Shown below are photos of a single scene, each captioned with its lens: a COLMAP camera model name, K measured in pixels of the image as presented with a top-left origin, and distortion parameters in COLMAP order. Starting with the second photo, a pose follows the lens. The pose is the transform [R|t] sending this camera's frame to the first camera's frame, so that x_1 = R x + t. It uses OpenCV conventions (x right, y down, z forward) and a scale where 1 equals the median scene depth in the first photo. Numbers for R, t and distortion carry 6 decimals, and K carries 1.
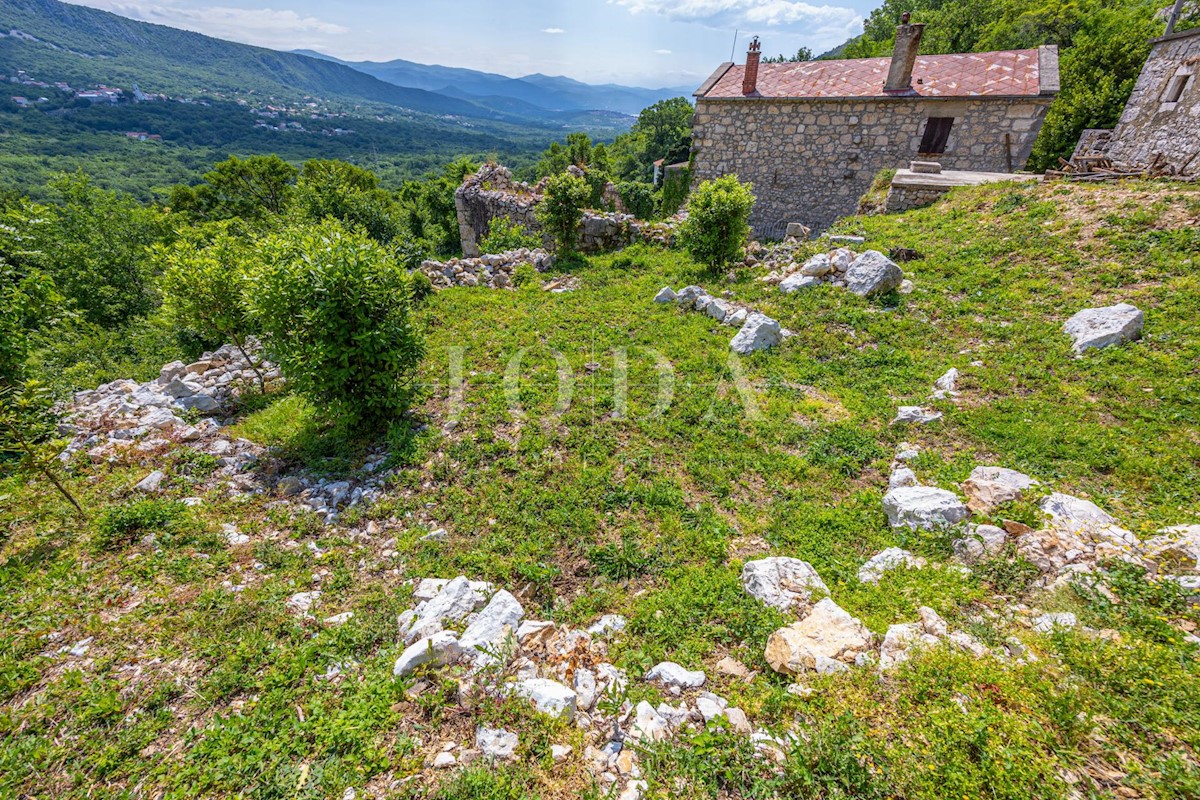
lens RADIAL K [[481.8, 0, 591.9], [0, 481.8, 398.5], [0, 0, 1]] dist [0.006807, -0.003449]
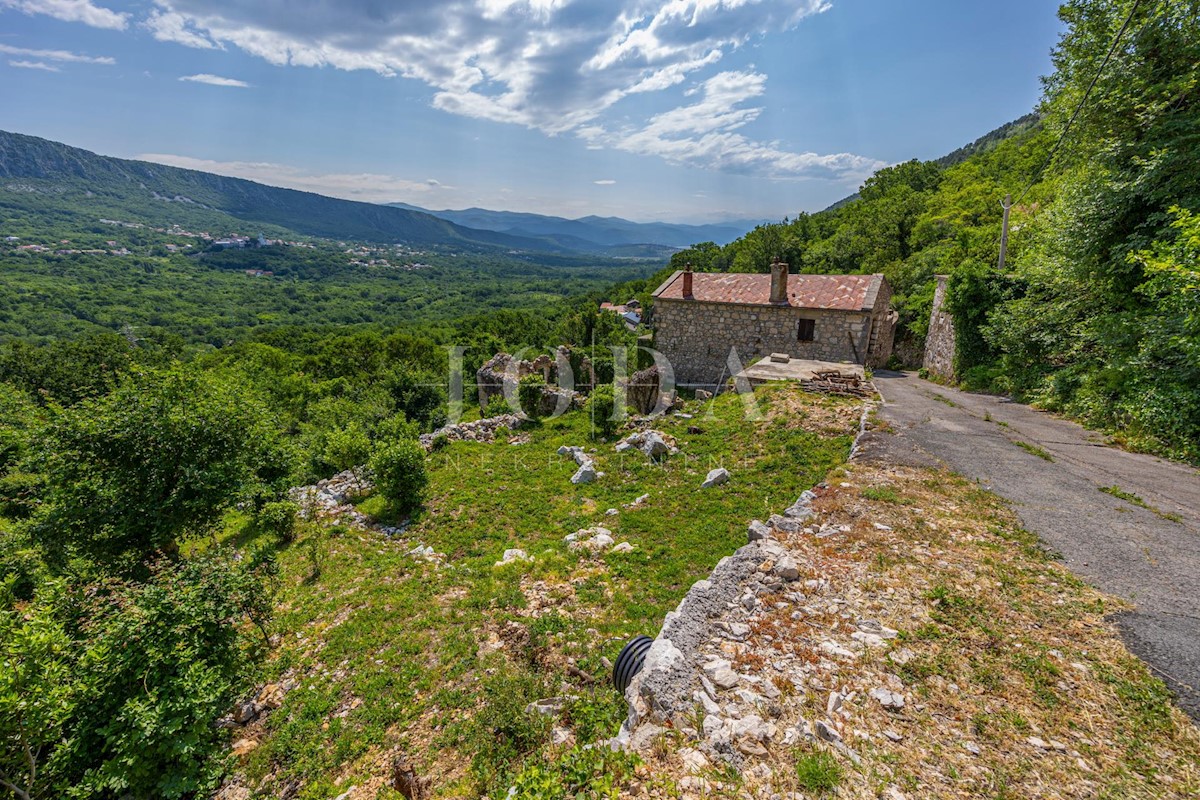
lens RADIAL K [[481.8, 0, 591.9], [0, 481.8, 398.5], [0, 0, 1]] dist [0.006807, -0.003449]
pose [[0.995410, 0.012360, -0.094905, 0.198012], [-0.033655, 0.973500, -0.226198, 0.007358], [0.089594, 0.228354, 0.969447, -0.397682]]
